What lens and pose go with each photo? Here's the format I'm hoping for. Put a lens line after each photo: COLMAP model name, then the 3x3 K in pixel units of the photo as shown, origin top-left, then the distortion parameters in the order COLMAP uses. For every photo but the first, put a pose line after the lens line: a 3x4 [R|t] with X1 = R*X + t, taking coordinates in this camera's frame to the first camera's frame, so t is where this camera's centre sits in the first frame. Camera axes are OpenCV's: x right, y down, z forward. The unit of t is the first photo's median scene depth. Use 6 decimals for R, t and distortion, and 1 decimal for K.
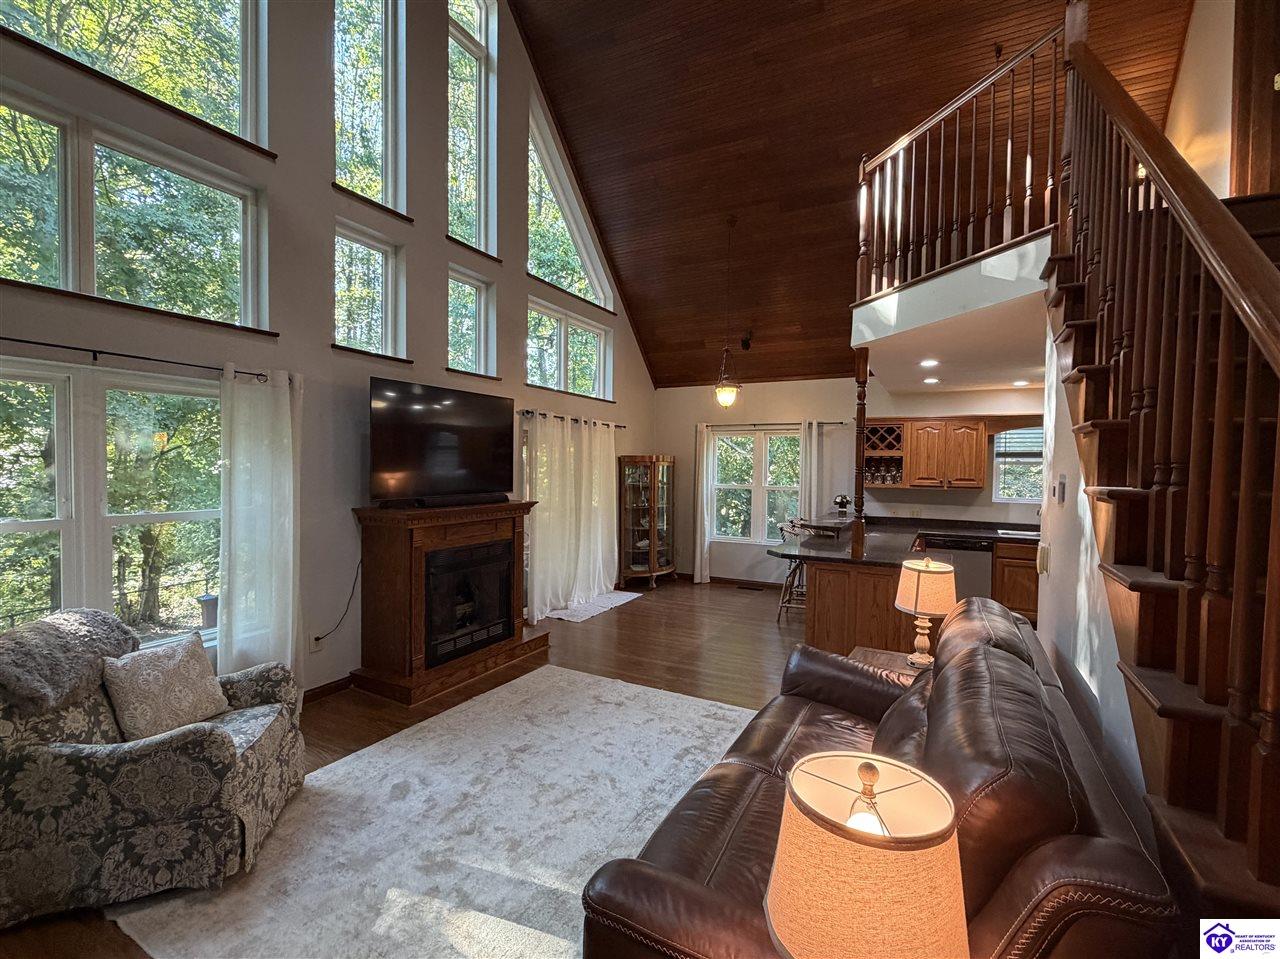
lens RADIAL K [[589.8, 0, 636.9], [0, 589.8, 478.9], [0, 0, 1]] dist [0.000616, -0.000674]
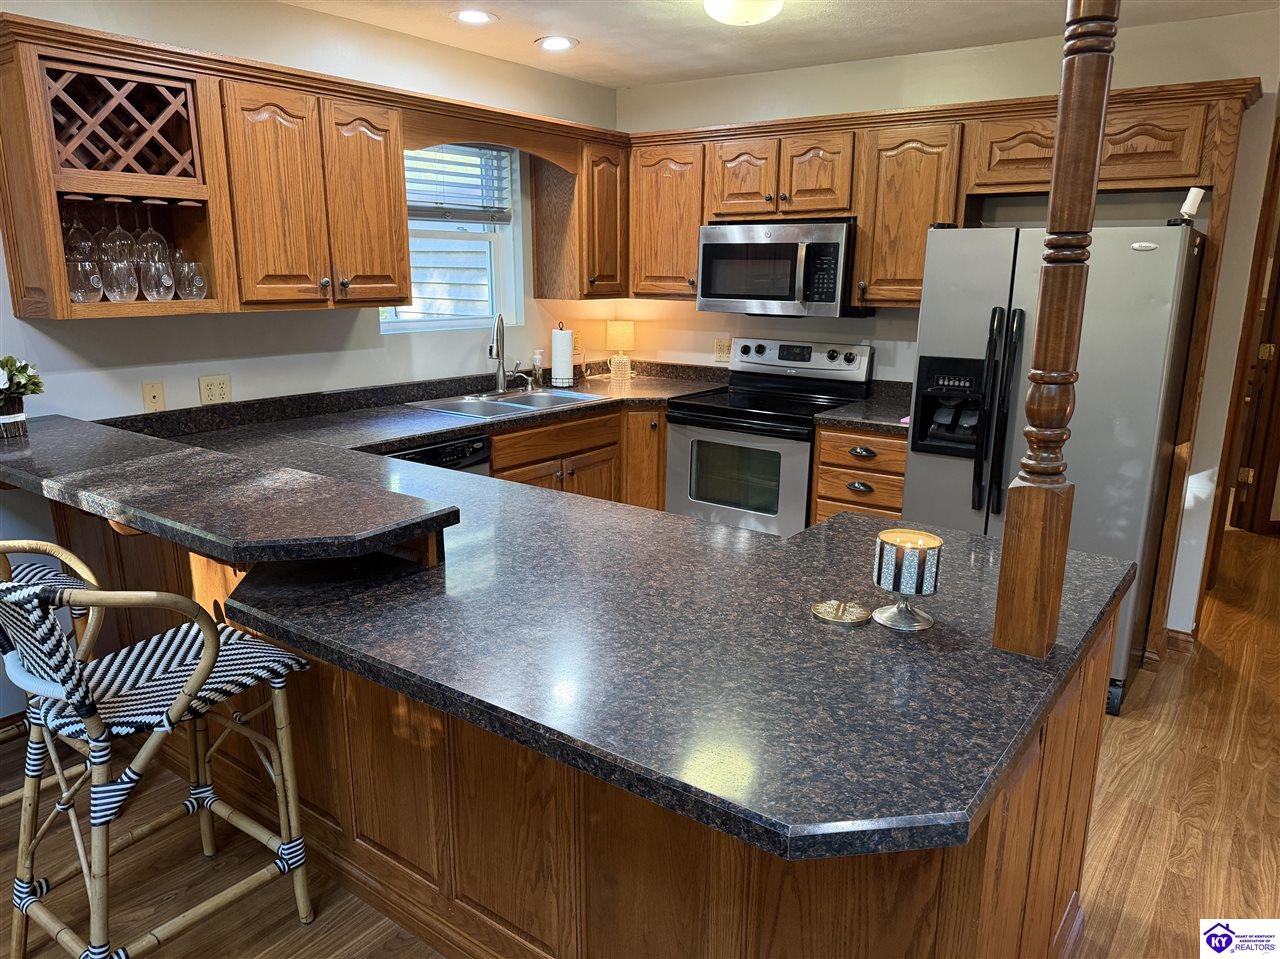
lens RADIAL K [[908.5, 0, 640.2], [0, 908.5, 485.9], [0, 0, 1]] dist [0.035688, -0.051498]
pose [[0.140266, -0.245439, 0.959211, 0.029862], [0.016181, 0.969227, 0.245635, -0.015405], [-0.989982, -0.018933, 0.139922, 1.177352]]
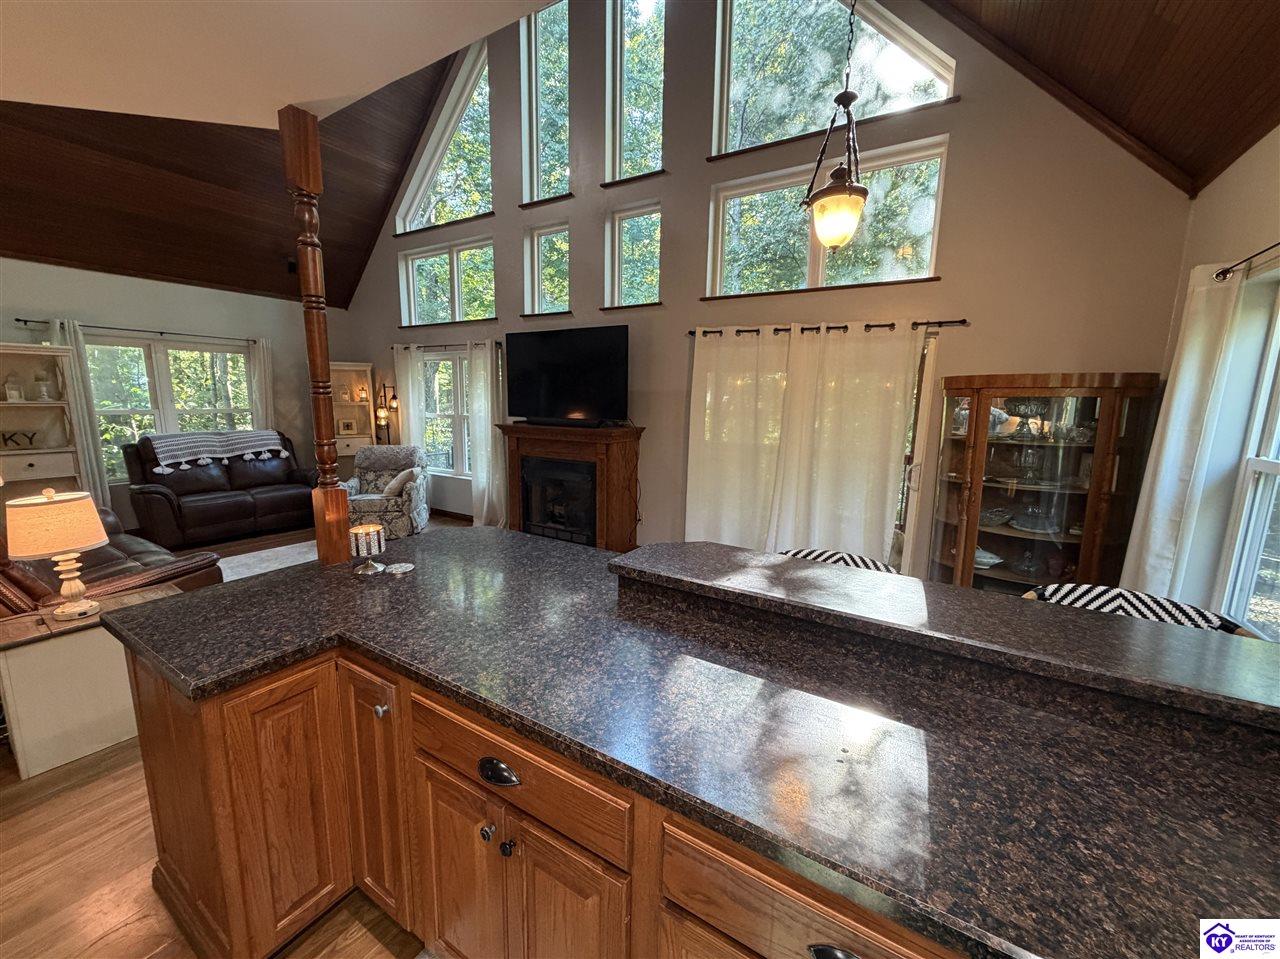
lens RADIAL K [[508.7, 0, 634.3], [0, 508.7, 478.5], [0, 0, 1]] dist [-0.003246, -0.000091]
pose [[-0.072579, 0.146188, -0.986591, 0.835573], [-0.039944, 0.987980, 0.149332, -0.014241], [0.996562, 0.050247, -0.065867, 1.377999]]
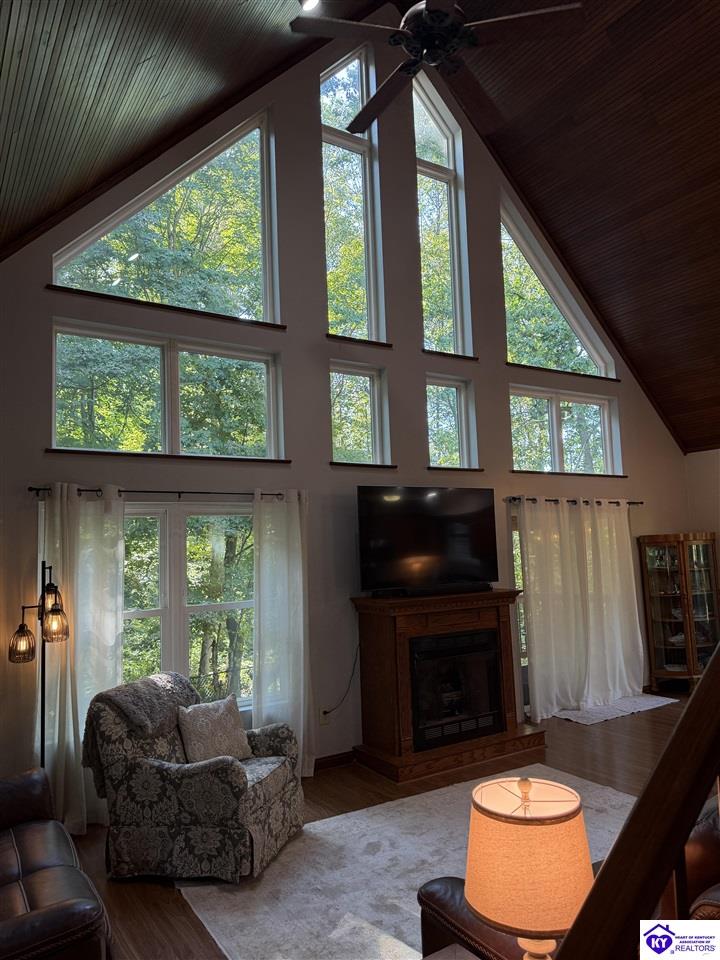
lens RADIAL K [[672.5, 0, 360.0], [0, 672.5, 480.0], [0, 0, 1]] dist [0.086875, -0.132120]
pose [[0.868428, -0.092774, -0.487058, 0.205950], [0.034127, 0.991193, -0.127952, -0.011467], [0.494639, 0.094495, 0.863946, -0.164008]]
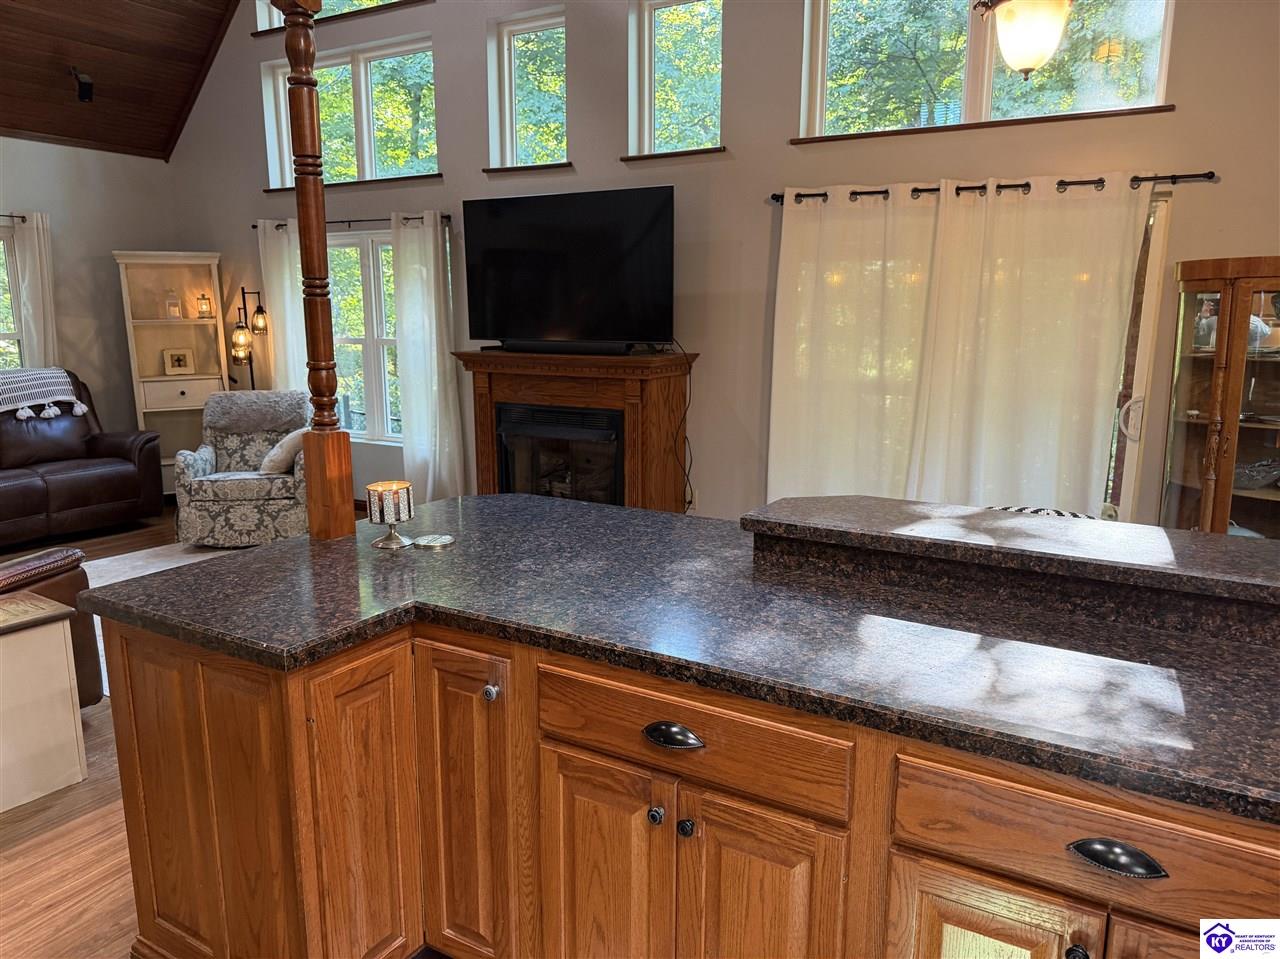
lens RADIAL K [[908.5, 0, 640.2], [0, 908.5, 485.9], [0, 0, 1]] dist [0.035688, -0.051498]
pose [[-0.046960, 0.179093, -0.982711, 0.973507], [-0.025721, 0.983253, 0.180421, -0.001381], [0.998566, 0.033749, -0.041567, 1.297280]]
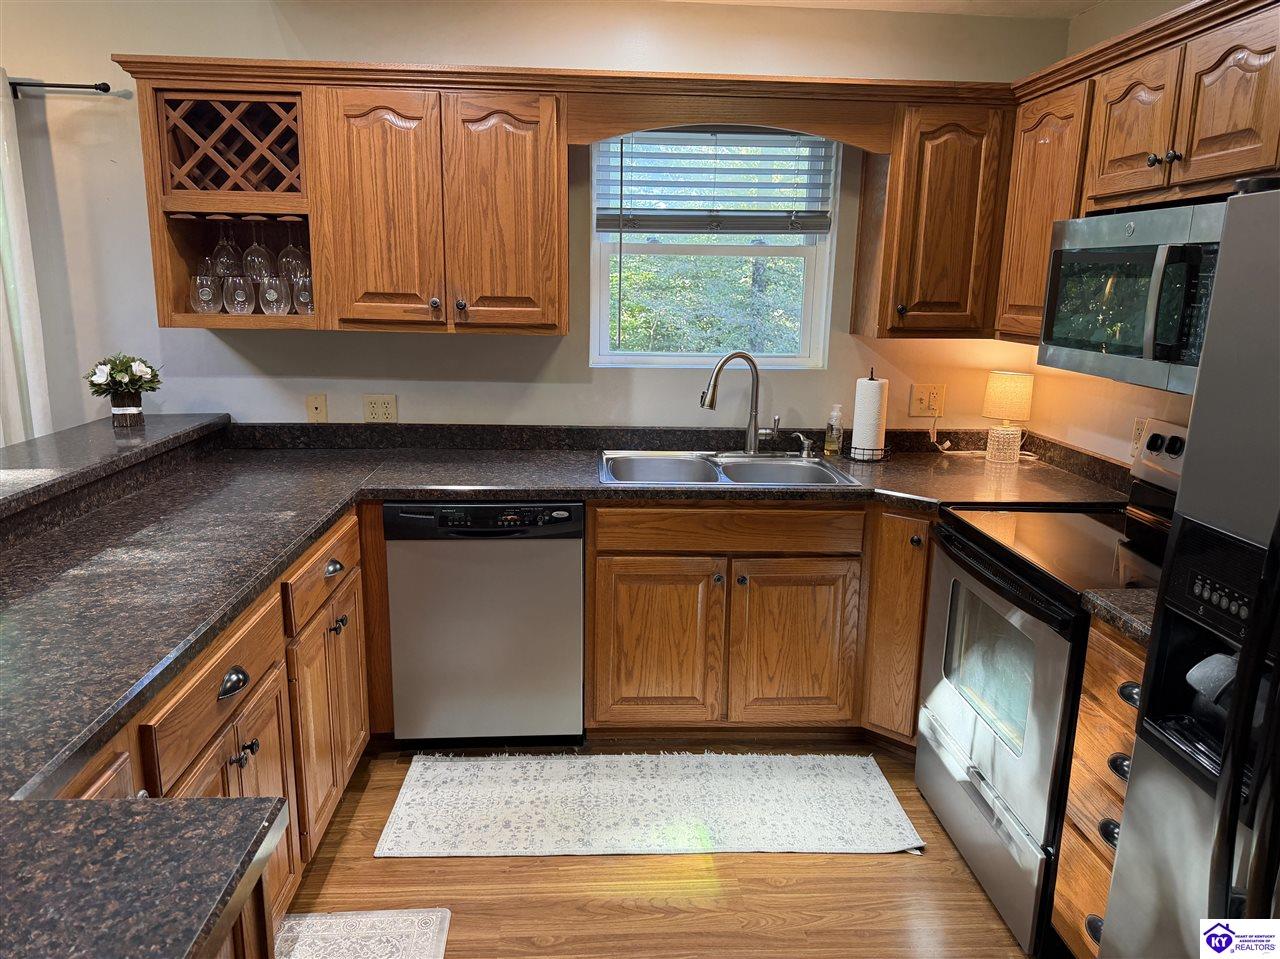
lens RADIAL K [[896.7, 0, 642.5], [0, 896.7, 482.8], [0, 0, 1]] dist [0.086875, -0.132120]
pose [[0.850972, -0.111975, 0.513136, 0.567614], [0.006266, 0.979104, 0.203266, -0.000547], [-0.525174, -0.169758, 0.833891, 0.865111]]
